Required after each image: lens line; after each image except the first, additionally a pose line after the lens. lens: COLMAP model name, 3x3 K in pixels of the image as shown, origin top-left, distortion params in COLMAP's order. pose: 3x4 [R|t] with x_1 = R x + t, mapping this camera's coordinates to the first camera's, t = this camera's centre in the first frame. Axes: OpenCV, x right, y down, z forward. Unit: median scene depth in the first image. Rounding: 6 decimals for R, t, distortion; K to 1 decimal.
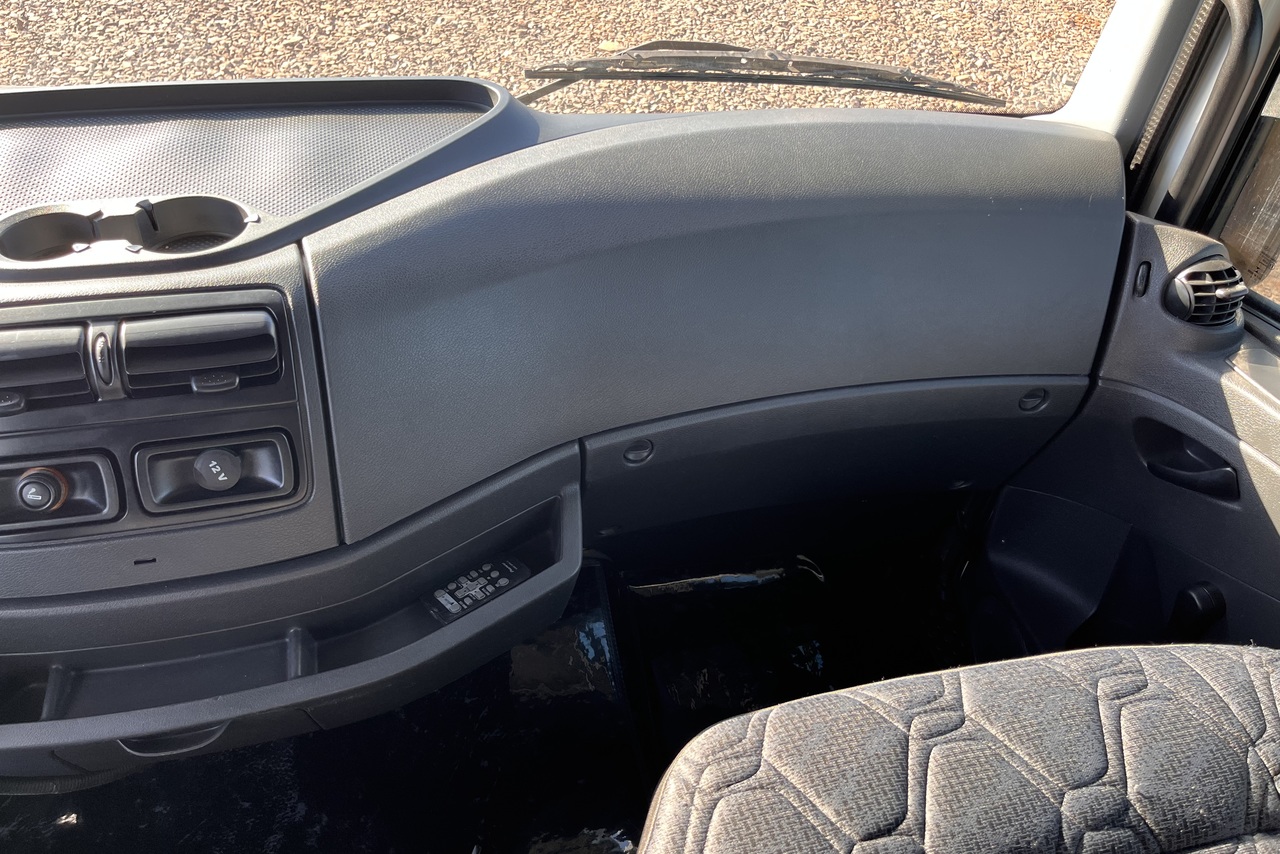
lens RADIAL K [[985.6, 0, 638.4], [0, 985.6, 429.9], [0, 0, 1]] dist [0.044788, -0.059005]
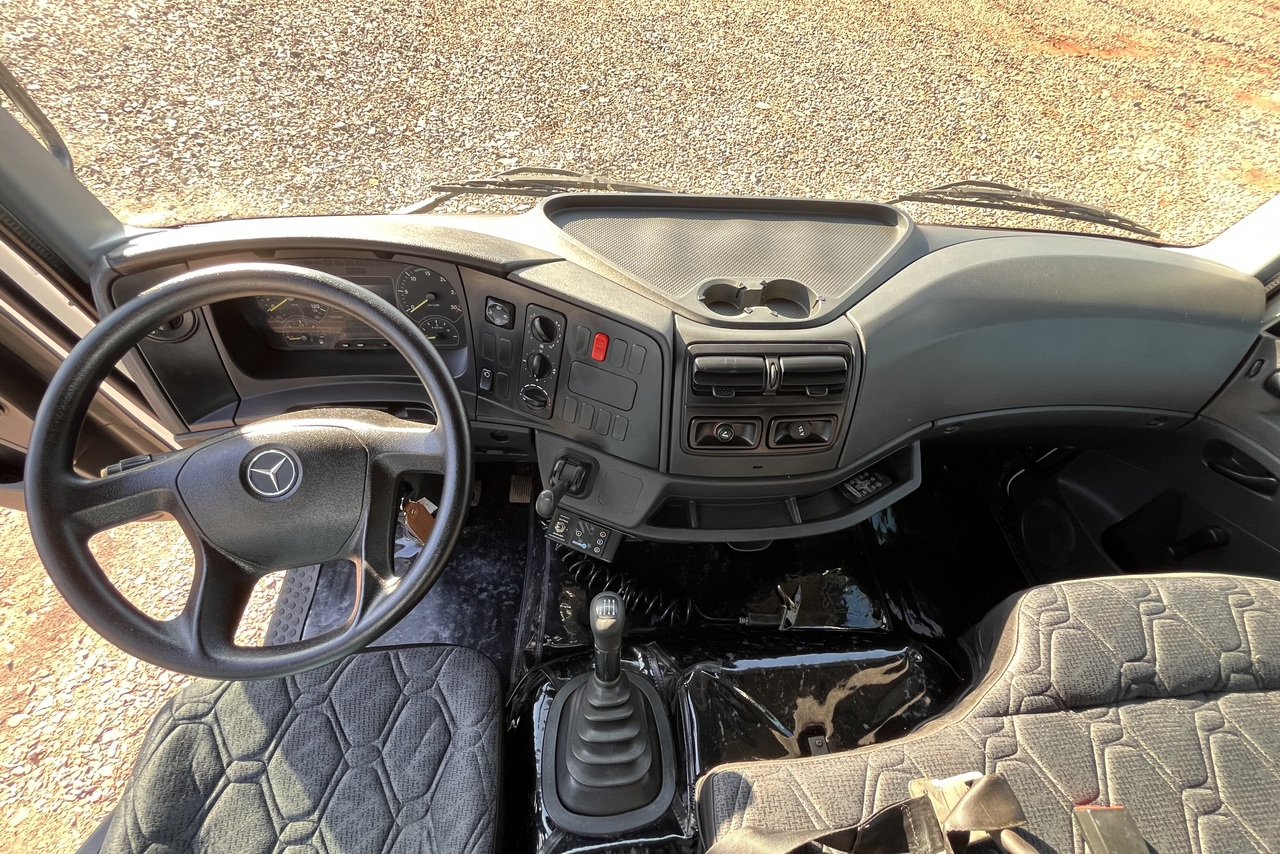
lens RADIAL K [[518.6, 0, 636.9], [0, 518.6, 432.9], [0, 0, 1]] dist [-0.002852, 0.000133]
pose [[0.985749, 0.143887, -0.087150, -0.091653], [-0.120978, 0.966334, 0.227073, -0.021642], [0.116889, -0.213294, 0.969971, -0.010971]]
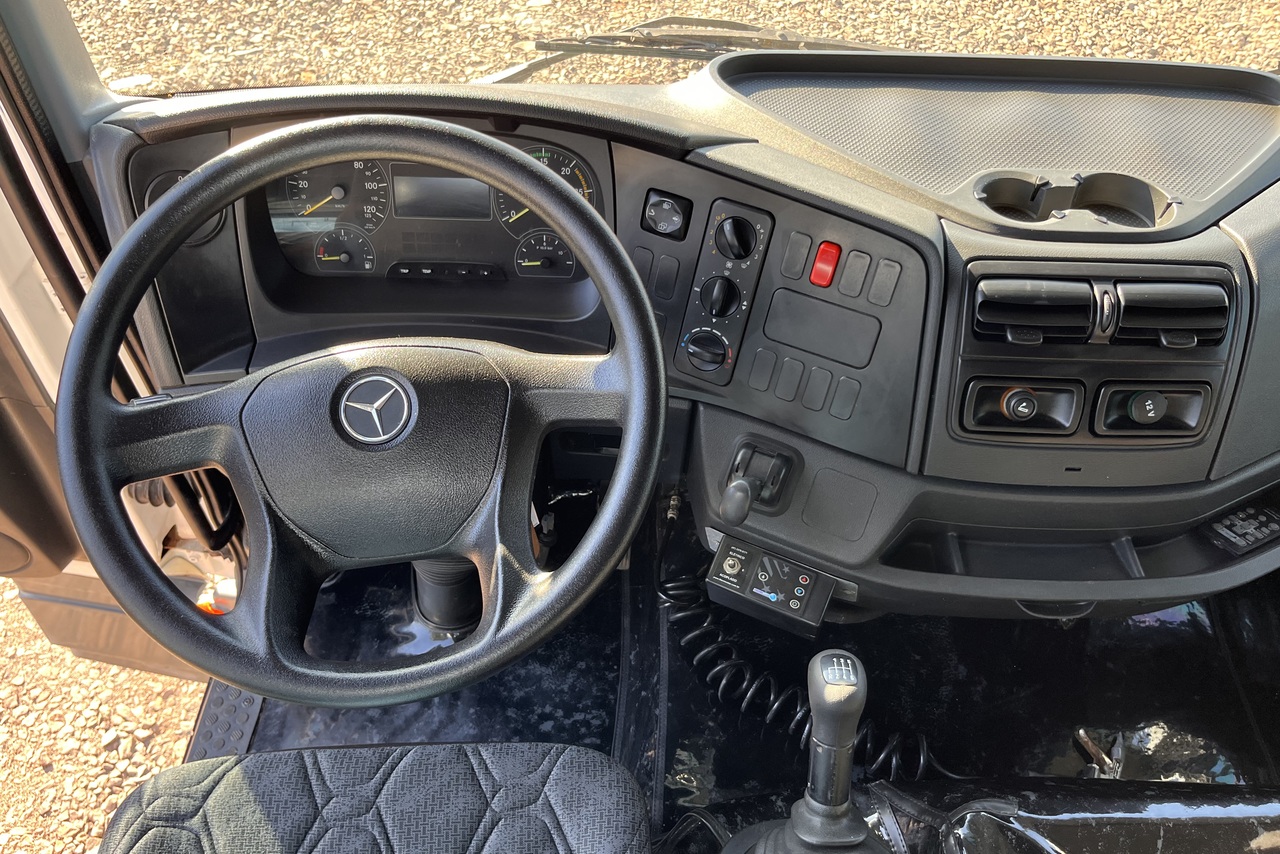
lens RADIAL K [[985.6, 0, 634.0], [0, 985.6, 422.6], [0, 0, 1]] dist [0.044788, -0.059005]
pose [[0.970535, 0.158835, -0.181202, -0.113595], [-0.140701, 0.984037, 0.108966, 0.001894], [0.195617, -0.080260, 0.977391, -0.048150]]
